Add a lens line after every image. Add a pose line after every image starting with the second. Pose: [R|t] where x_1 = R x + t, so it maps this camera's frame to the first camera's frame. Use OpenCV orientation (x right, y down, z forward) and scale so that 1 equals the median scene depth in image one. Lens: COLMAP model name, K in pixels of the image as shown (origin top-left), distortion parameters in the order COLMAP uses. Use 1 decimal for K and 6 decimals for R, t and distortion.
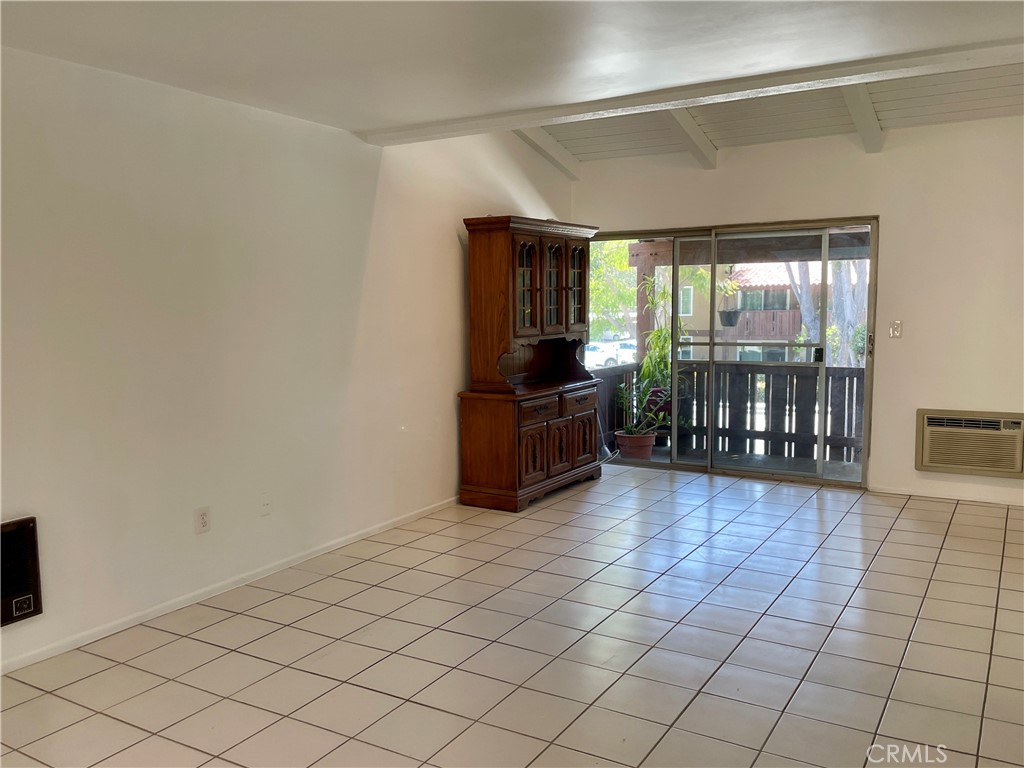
lens RADIAL K [[844.8, 0, 512.0], [0, 844.8, 384.0], [0, 0, 1]] dist [0.095887, -0.183605]
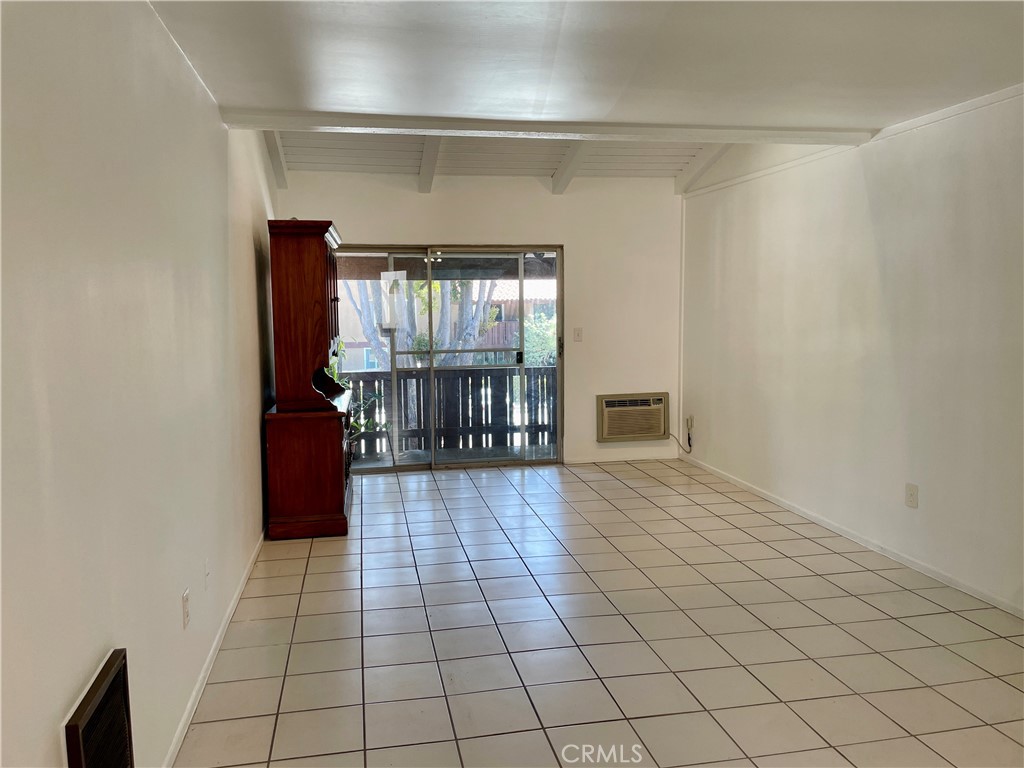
lens RADIAL K [[779.9, 0, 509.9], [0, 779.9, 380.2], [0, 0, 1]] dist [0.092975, -0.133287]
pose [[0.736158, -0.059616, 0.674179, -0.417063], [0.072600, 0.997321, 0.008917, -0.013836], [-0.672905, 0.042381, 0.738514, 0.207575]]
